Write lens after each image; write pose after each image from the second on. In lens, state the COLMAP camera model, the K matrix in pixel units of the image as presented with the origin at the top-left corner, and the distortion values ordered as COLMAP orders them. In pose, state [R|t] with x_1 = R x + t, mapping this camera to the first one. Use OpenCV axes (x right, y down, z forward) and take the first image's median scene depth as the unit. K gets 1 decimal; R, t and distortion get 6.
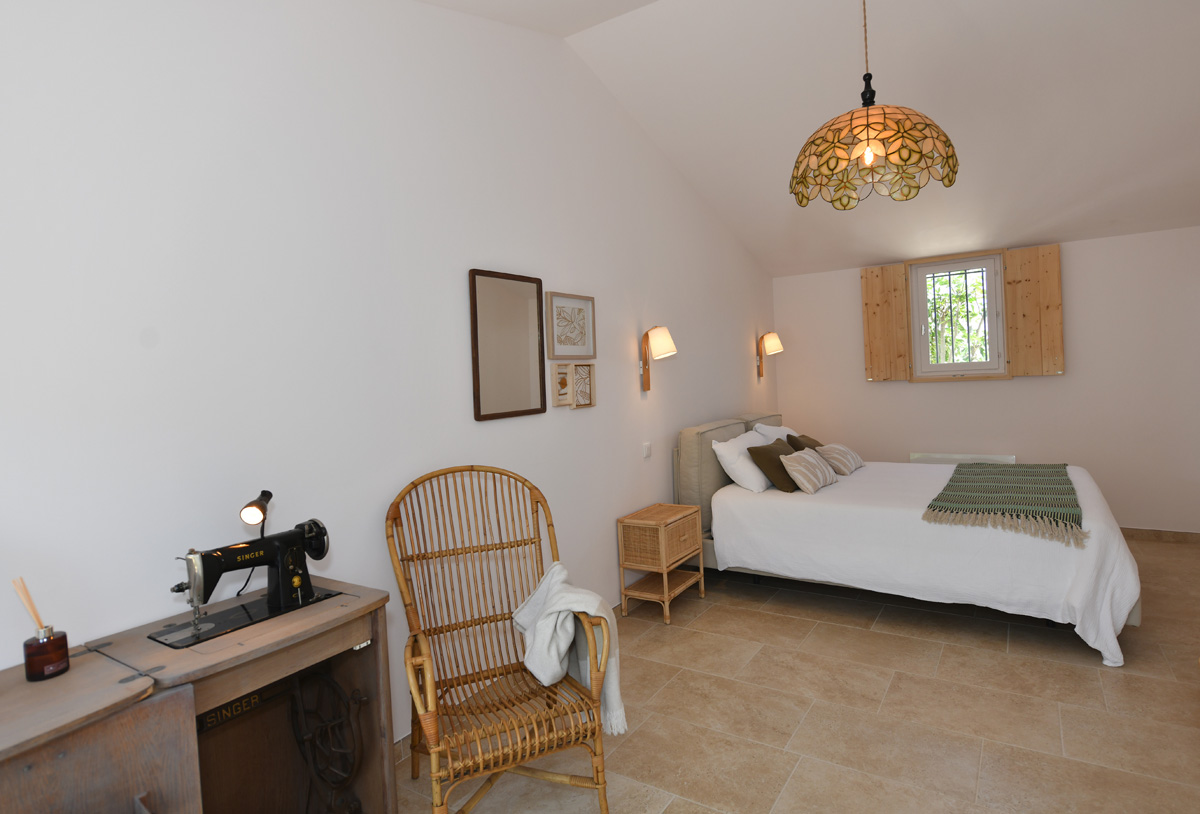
lens RADIAL K [[634.3, 0, 603.8], [0, 634.3, 388.7], [0, 0, 1]] dist [-0.005506, -0.001274]
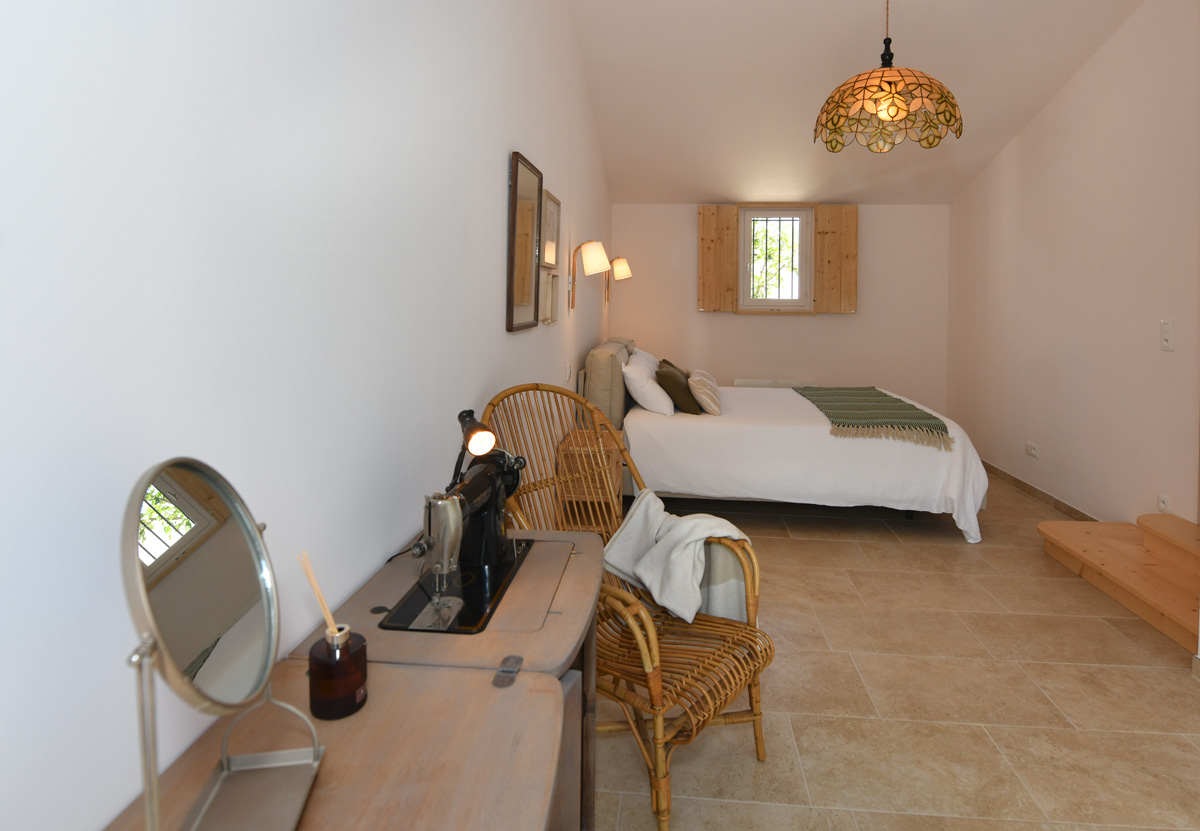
lens RADIAL K [[673.6, 0, 601.0], [0, 673.6, 304.4], [0, 0, 1]] dist [-0.019629, -0.000126]
pose [[0.885654, 0.054289, 0.461161, -0.443641], [-0.045814, 0.998512, -0.029564, 0.031129], [-0.462080, 0.005056, 0.886824, 0.135017]]
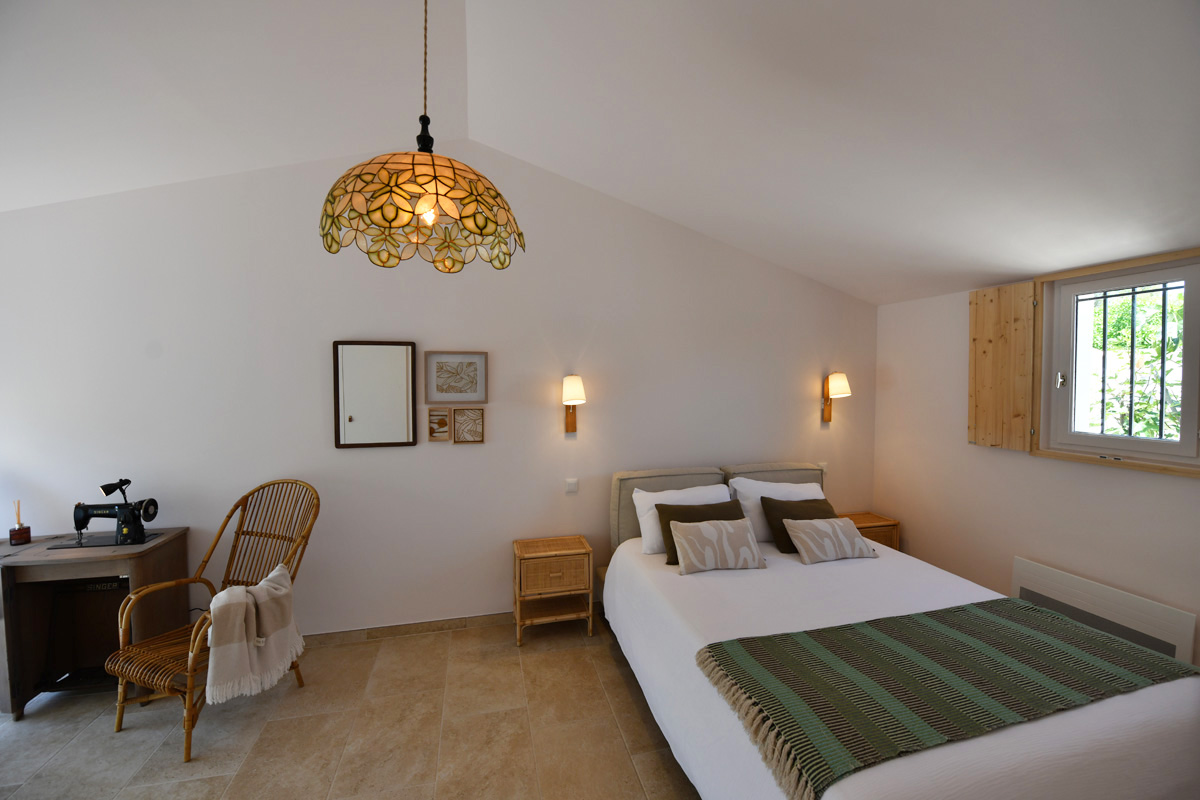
lens RADIAL K [[469.4, 0, 600.0], [0, 469.4, 400.0], [0, 0, 1]] dist [-0.014134, -0.000013]
pose [[0.738169, 0.074444, -0.670495, 0.811870], [-0.051236, 0.997209, 0.054312, -0.125498], [0.672667, -0.005738, 0.739923, 0.548541]]
